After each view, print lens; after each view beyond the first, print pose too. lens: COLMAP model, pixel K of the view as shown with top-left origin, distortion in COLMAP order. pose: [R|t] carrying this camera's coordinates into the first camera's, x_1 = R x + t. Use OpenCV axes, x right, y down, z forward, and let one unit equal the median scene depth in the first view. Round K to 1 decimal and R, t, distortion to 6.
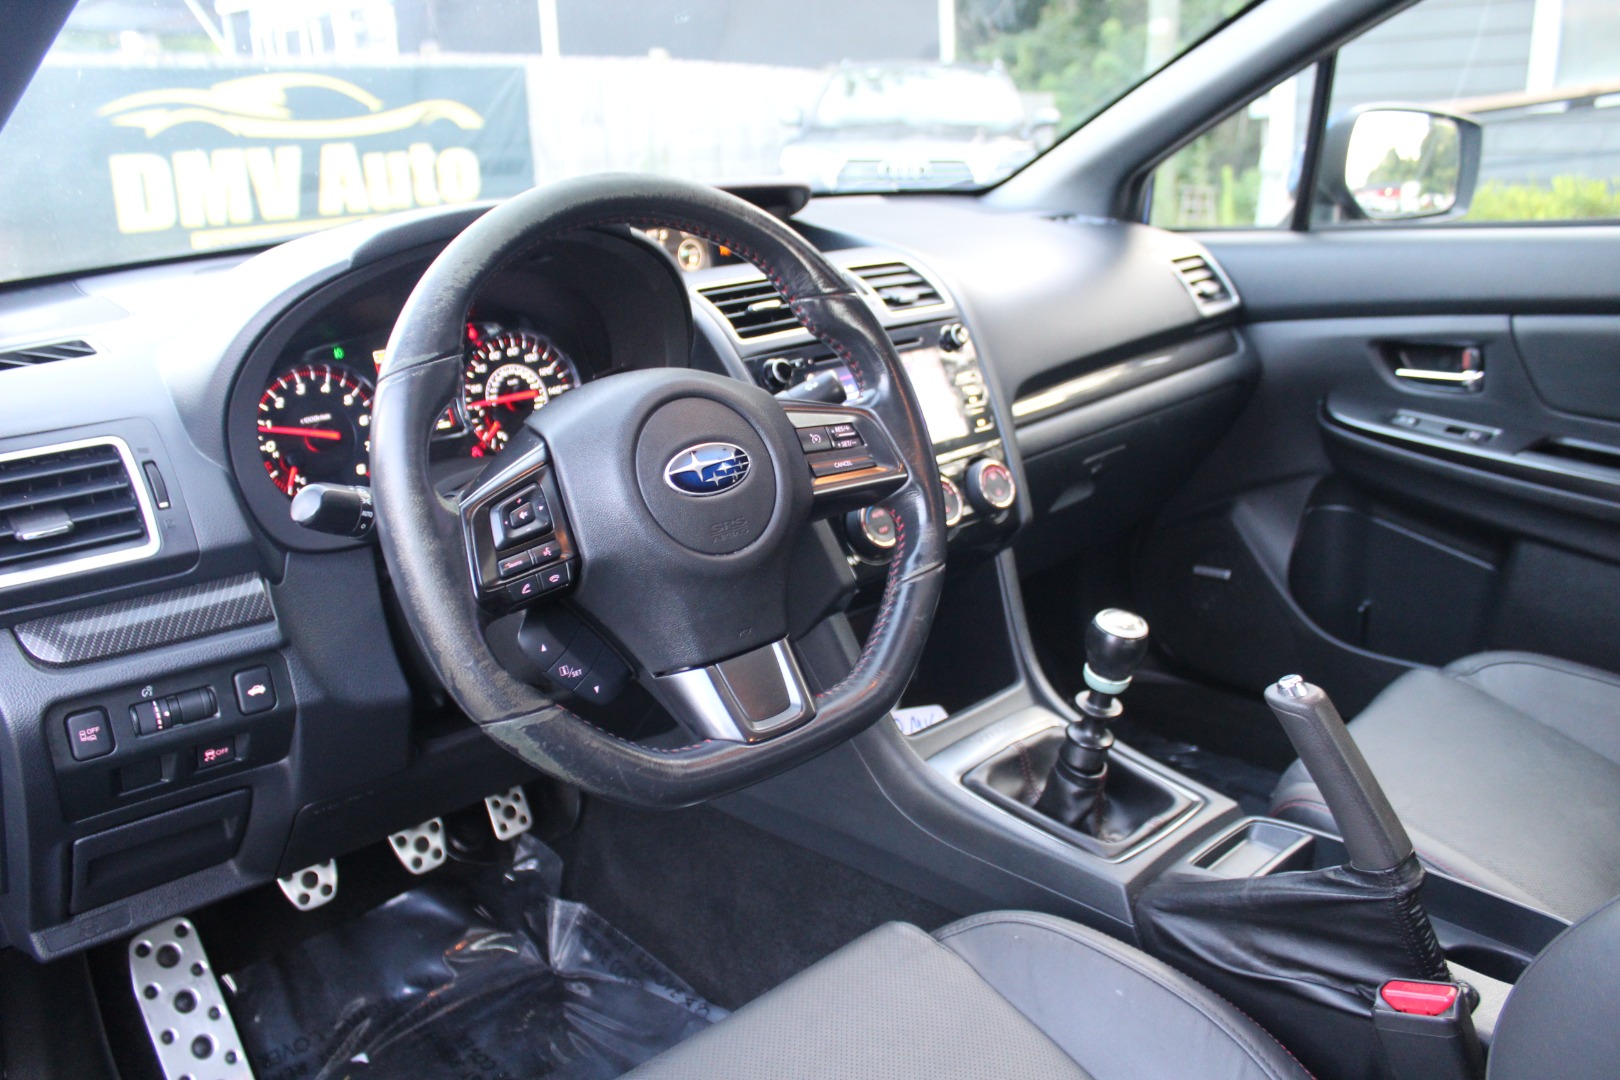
lens RADIAL K [[1348.5, 0, 805.6], [0, 1348.5, 537.4], [0, 0, 1]] dist [-0.153267, 0.131528]
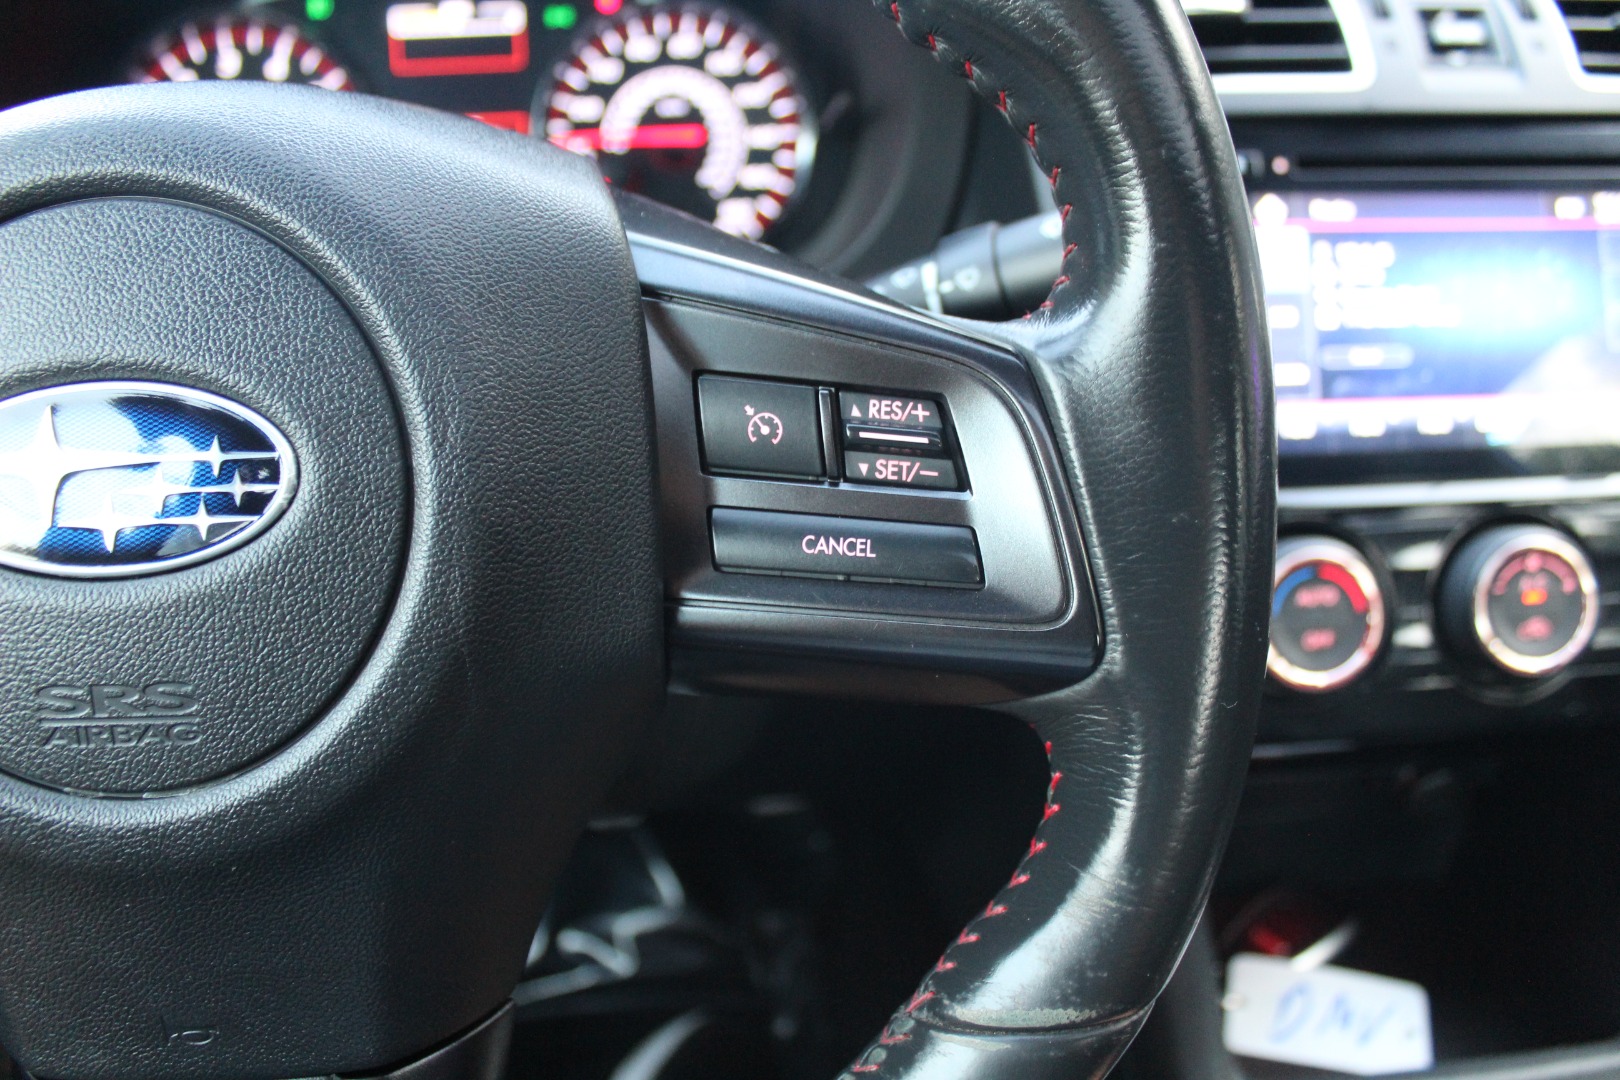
lens RADIAL K [[1304.8, 0, 795.3], [0, 1304.8, 539.3], [0, 0, 1]] dist [-0.165606, 0.123763]
pose [[0.790030, 0.311417, -0.528083, 0.120955], [-0.206033, 0.946145, 0.249720, -0.091849], [0.577410, -0.088484, 0.811645, 0.619586]]
